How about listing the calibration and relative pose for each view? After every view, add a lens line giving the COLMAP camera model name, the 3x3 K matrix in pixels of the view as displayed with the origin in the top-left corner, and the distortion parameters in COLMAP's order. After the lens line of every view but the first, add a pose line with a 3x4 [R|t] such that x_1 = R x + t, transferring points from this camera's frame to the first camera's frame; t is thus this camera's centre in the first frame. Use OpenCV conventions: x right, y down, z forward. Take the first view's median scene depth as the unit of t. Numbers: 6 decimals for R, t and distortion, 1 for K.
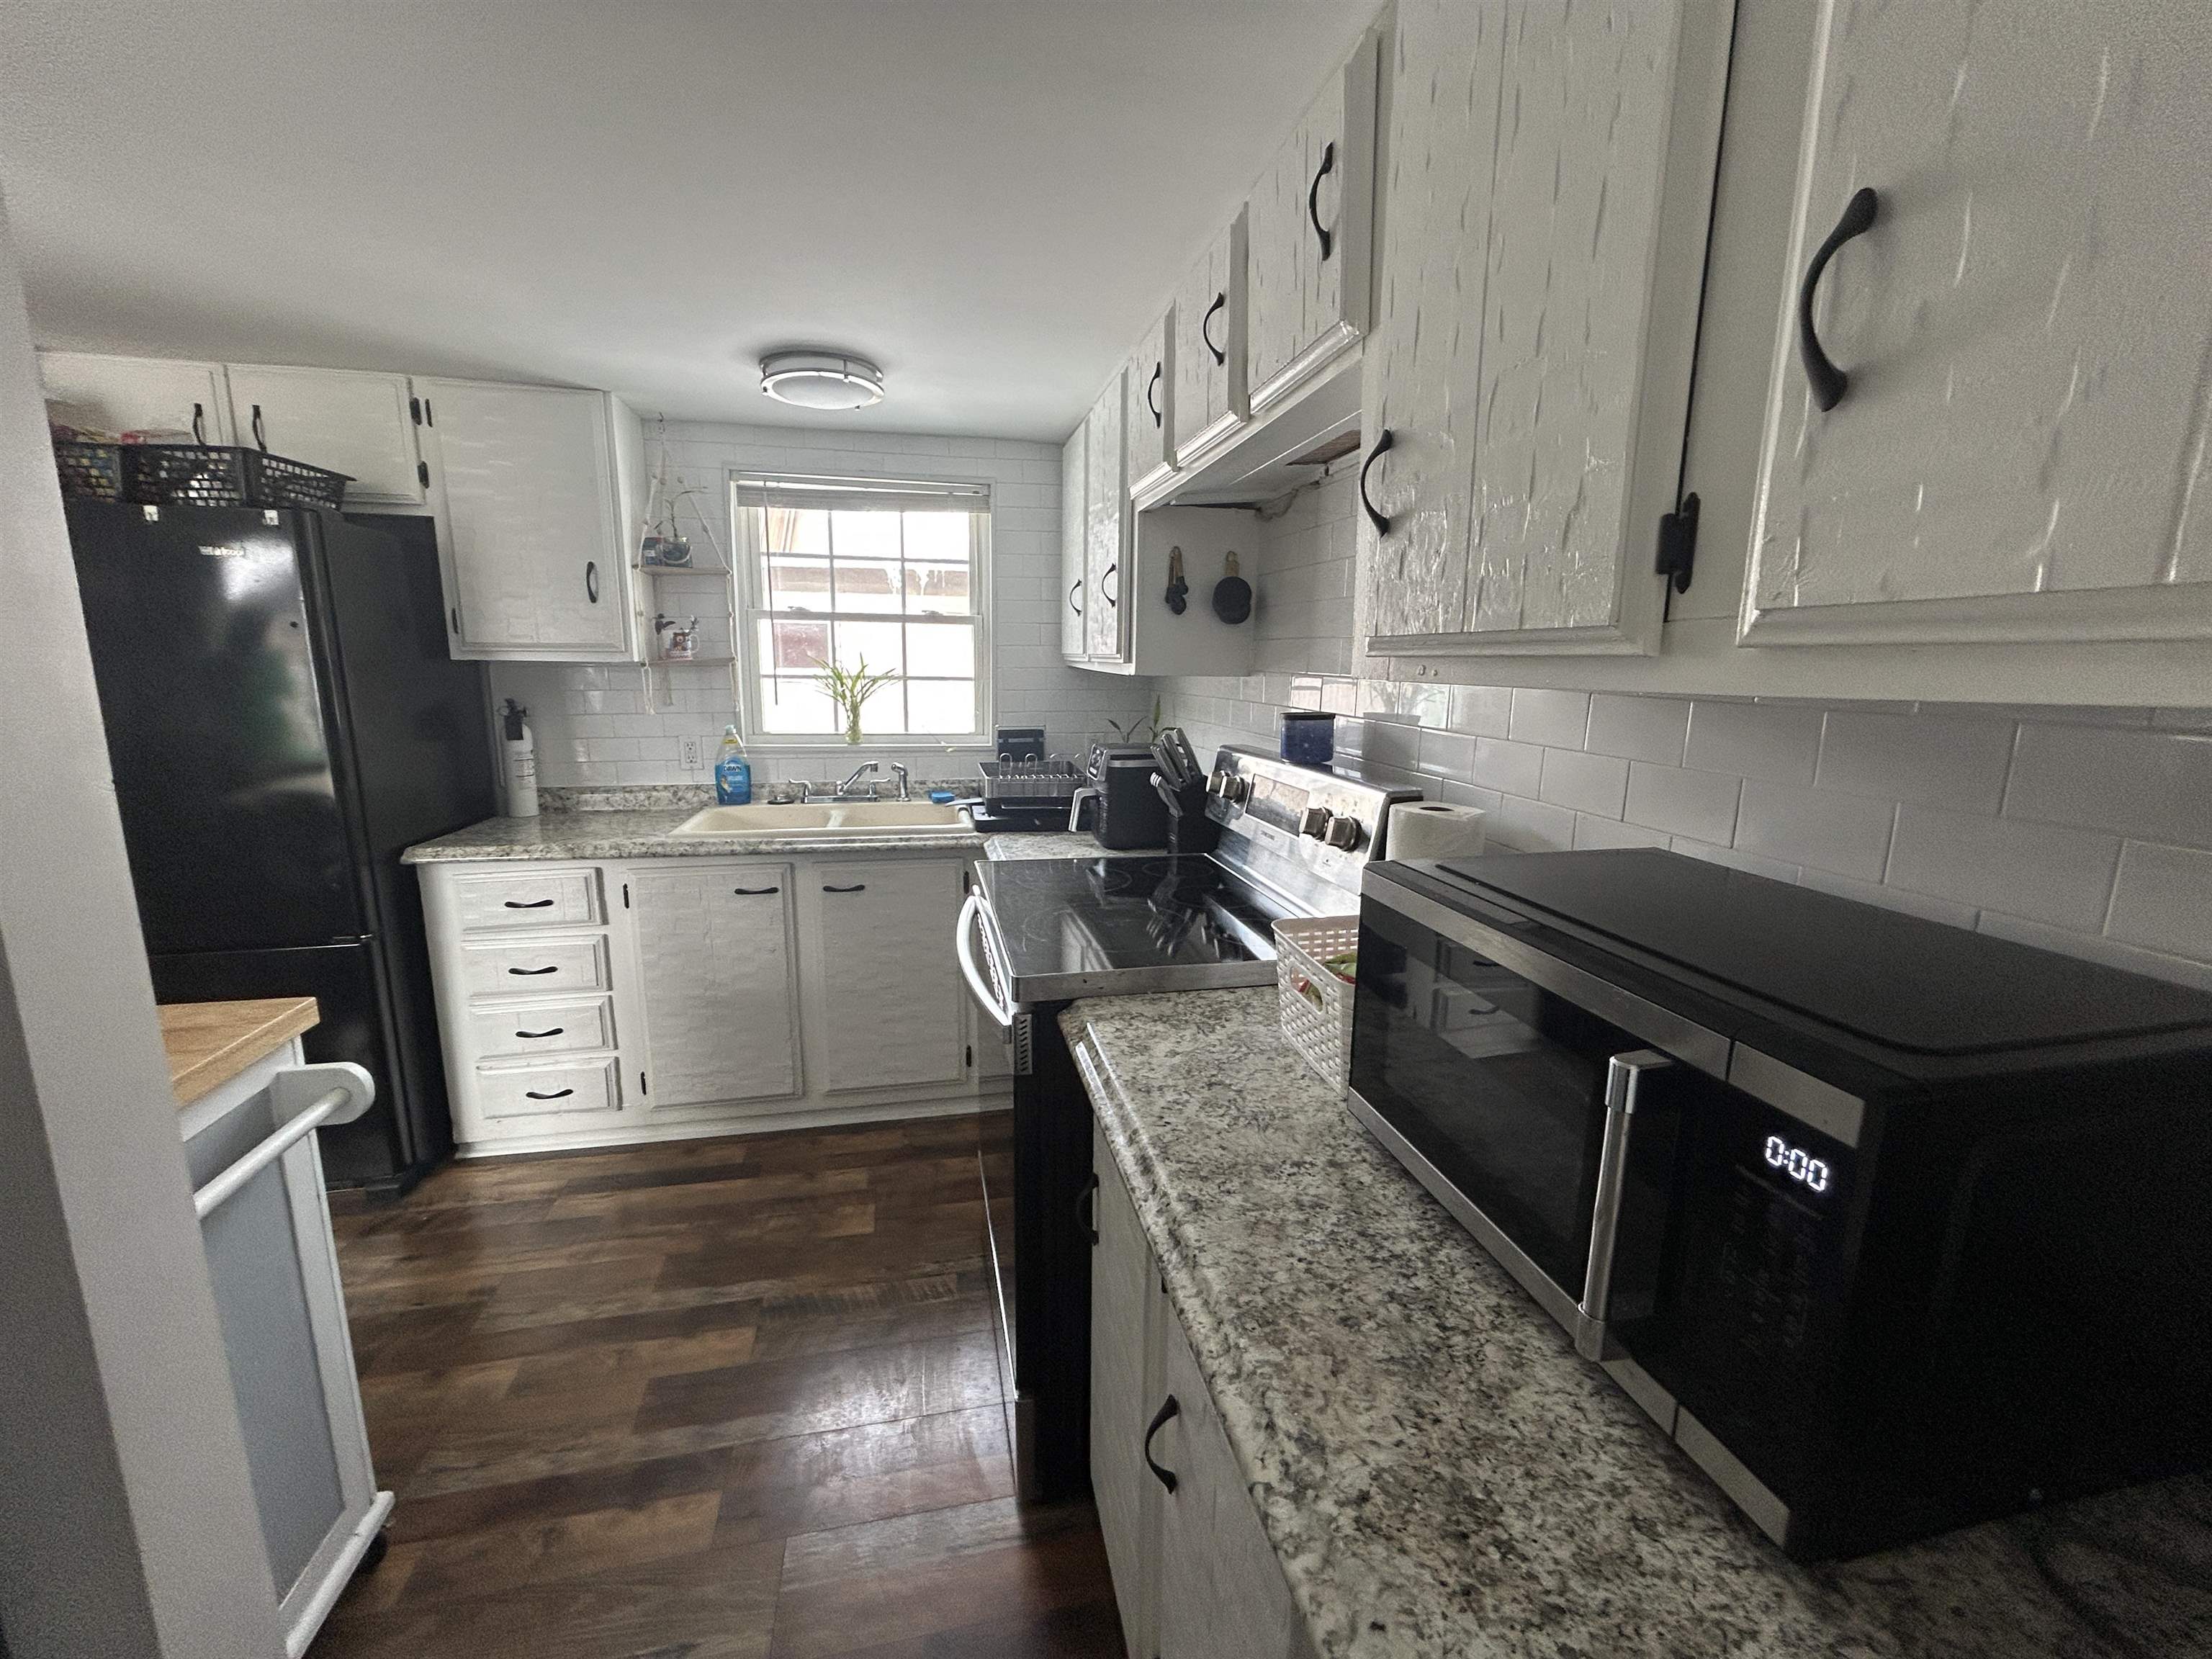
lens RADIAL K [[888.2, 0, 1106.0], [0, 888.2, 829.5], [0, 0, 1]] dist [0.000258, 0.000049]
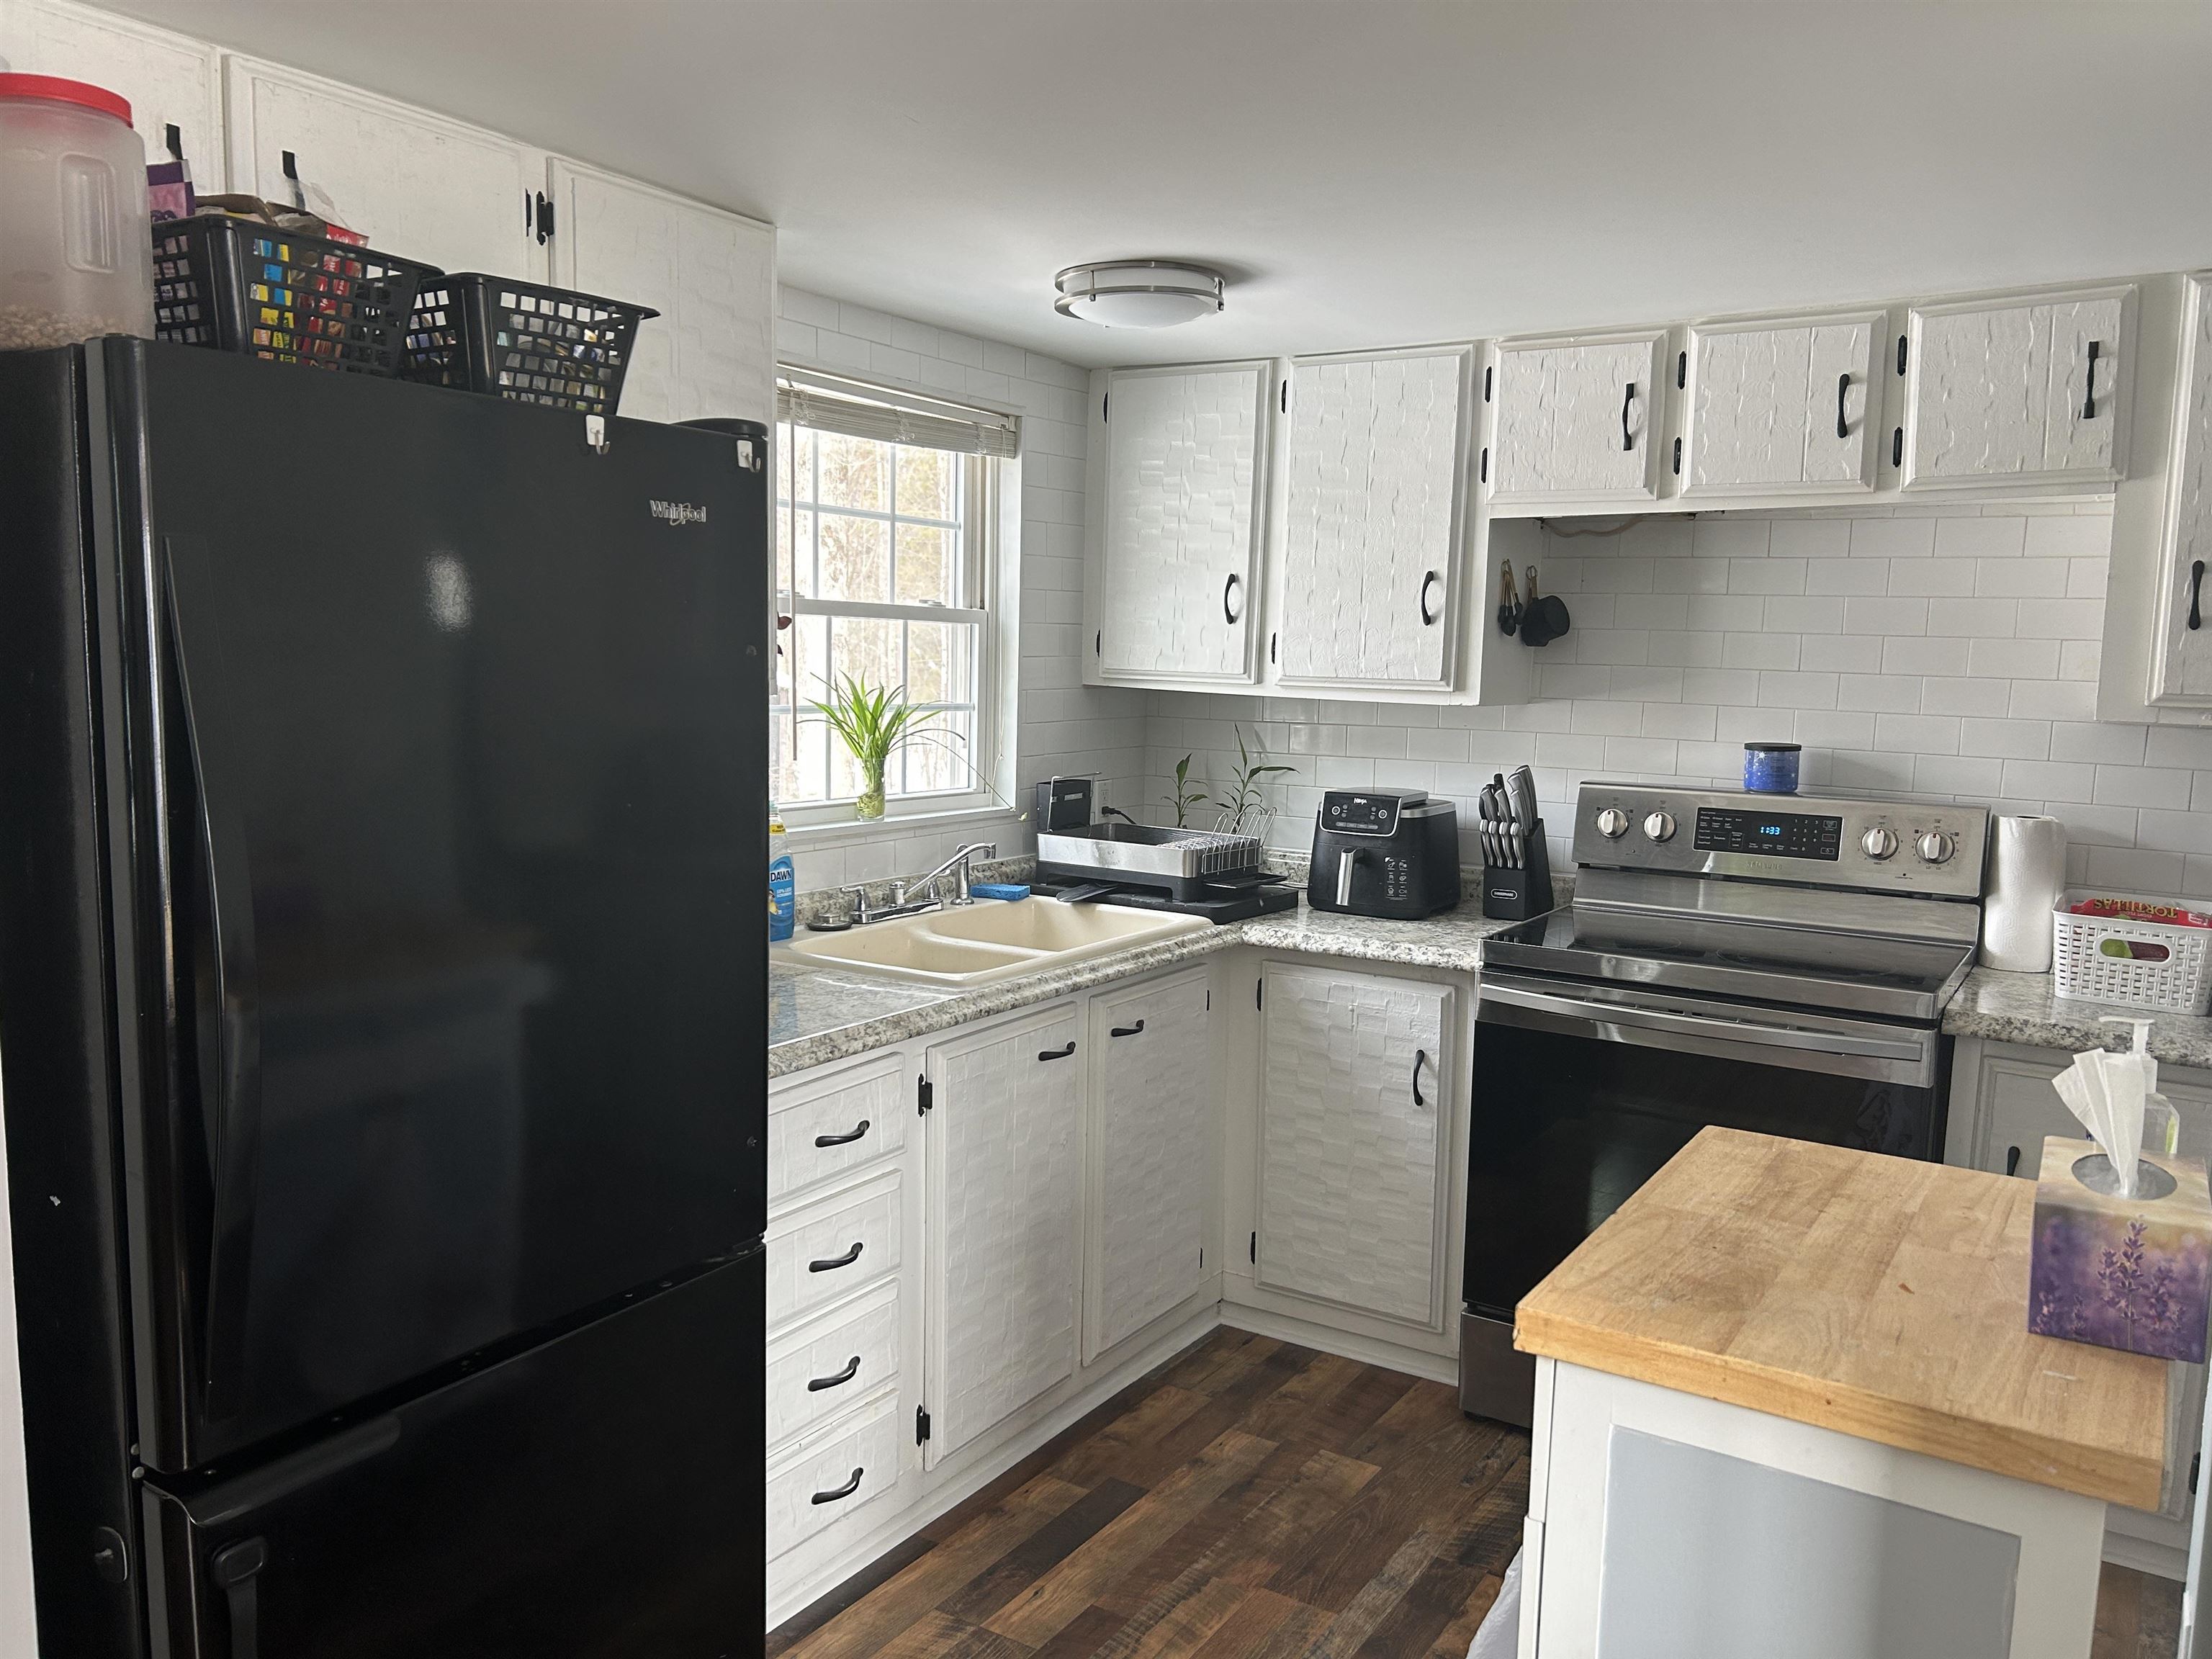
lens RADIAL K [[1652.9, 0, 1120.6], [0, 1652.9, 837.5], [0, 0, 1]] dist [0.055355, -0.005026]
pose [[0.702742, -0.075503, 0.707427, -1.114928], [0.117331, 0.993037, -0.010569, -0.061030], [-0.701703, 0.090430, 0.706708, 0.109155]]
